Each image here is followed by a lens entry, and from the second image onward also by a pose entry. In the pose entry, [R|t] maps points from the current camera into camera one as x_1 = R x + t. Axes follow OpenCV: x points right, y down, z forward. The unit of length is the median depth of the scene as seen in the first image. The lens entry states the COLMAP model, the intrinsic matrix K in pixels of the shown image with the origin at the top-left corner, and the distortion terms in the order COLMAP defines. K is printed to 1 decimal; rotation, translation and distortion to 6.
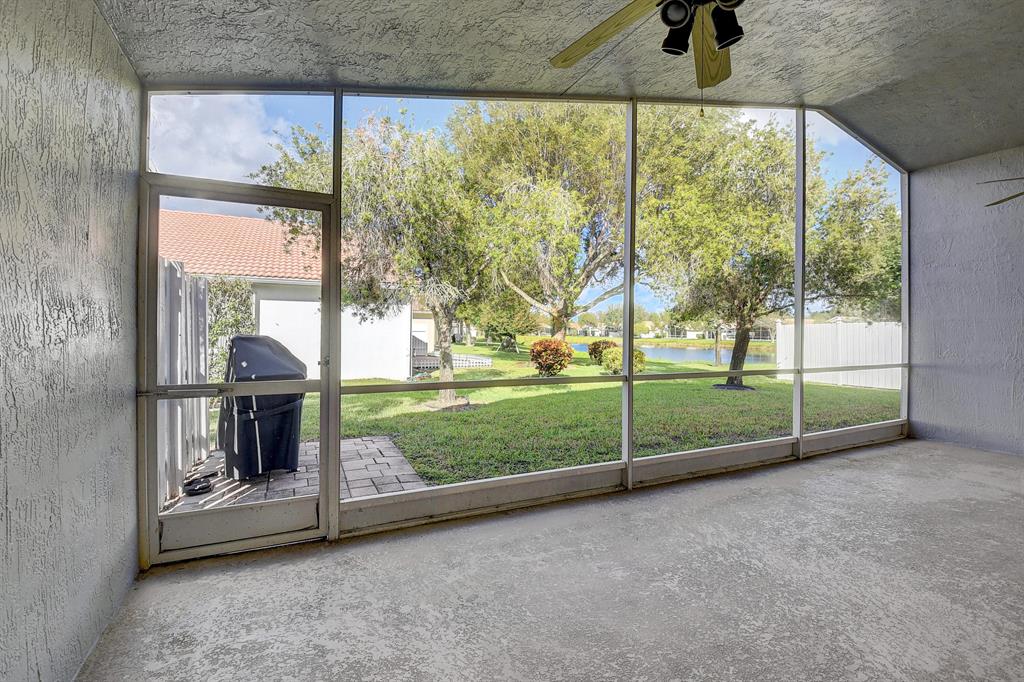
lens RADIAL K [[454.4, 0, 512.0], [0, 454.4, 341.0], [0, 0, 1]] dist [-0.028176, -0.000103]
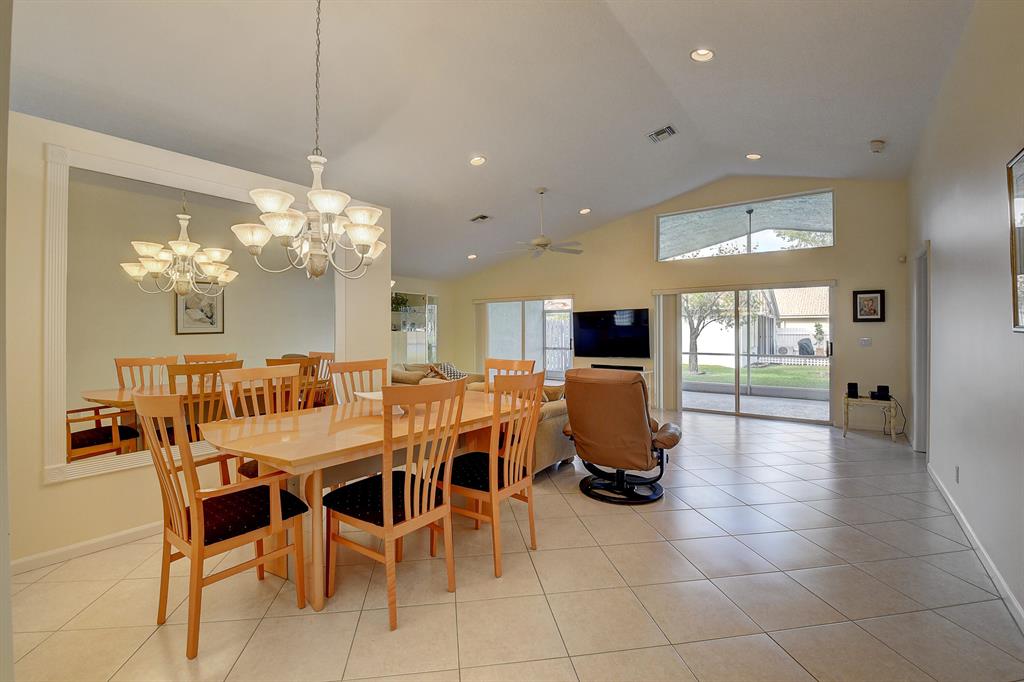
lens RADIAL K [[452.3, 0, 510.2], [0, 452.3, 330.9], [0, 0, 1]] dist [0.021673, -0.030259]
pose [[0.468810, -0.016537, -0.883144, 1.245138], [-0.010788, 0.999643, -0.024445, 0.012331], [0.883233, 0.020988, 0.468464, -0.647957]]
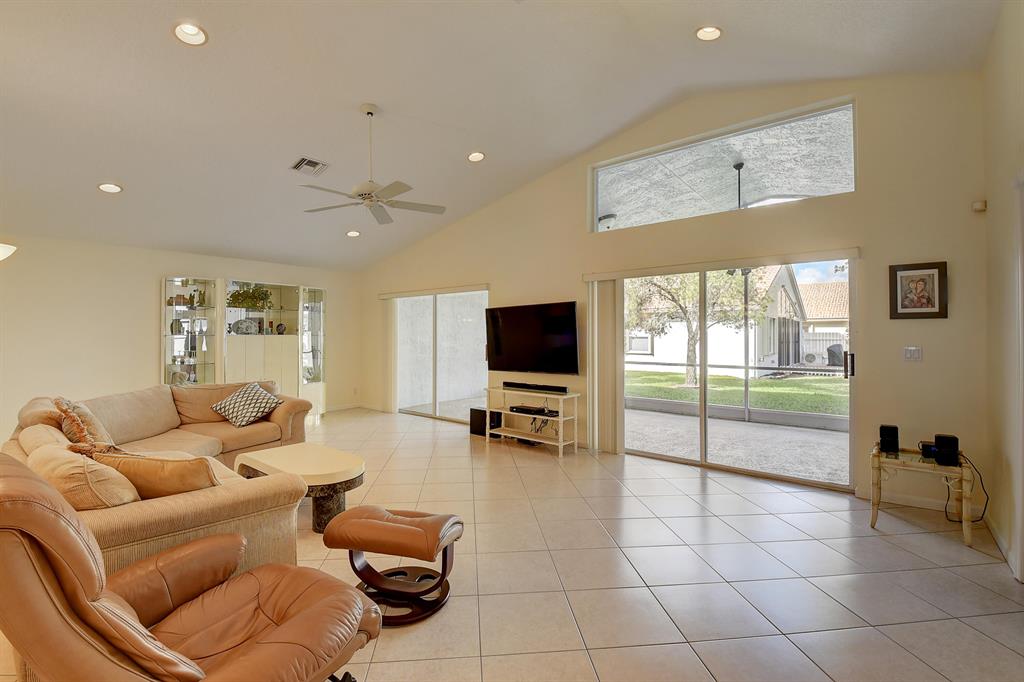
lens RADIAL K [[453.2, 0, 505.9], [0, 453.2, 333.0], [0, 0, 1]] dist [-0.000299, -0.015124]
pose [[0.411651, -0.020754, -0.911105, 1.081437], [-0.013968, 0.999480, -0.029079, 0.003811], [0.911235, 0.024697, 0.411146, -0.289943]]
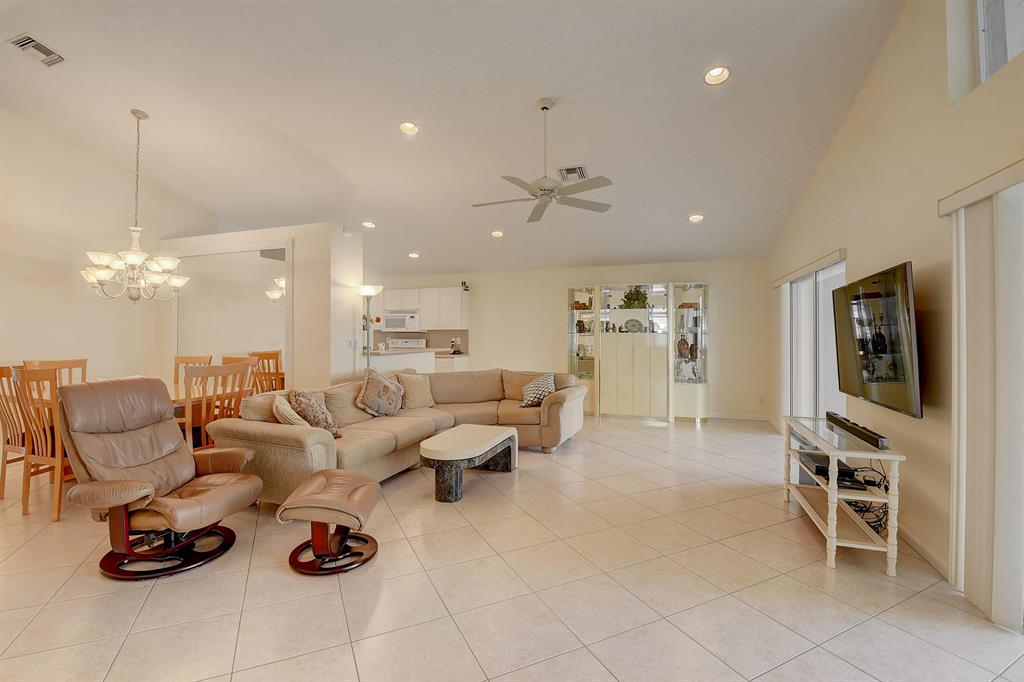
lens RADIAL K [[451.8, 0, 510.9], [0, 451.8, 331.2], [0, 0, 1]] dist [0.015454, -0.029955]
pose [[-0.712724, -0.017422, -0.701228, 0.938837], [-0.023561, 0.999722, -0.000892, -0.006511], [0.701049, 0.015886, -0.712936, 0.099524]]
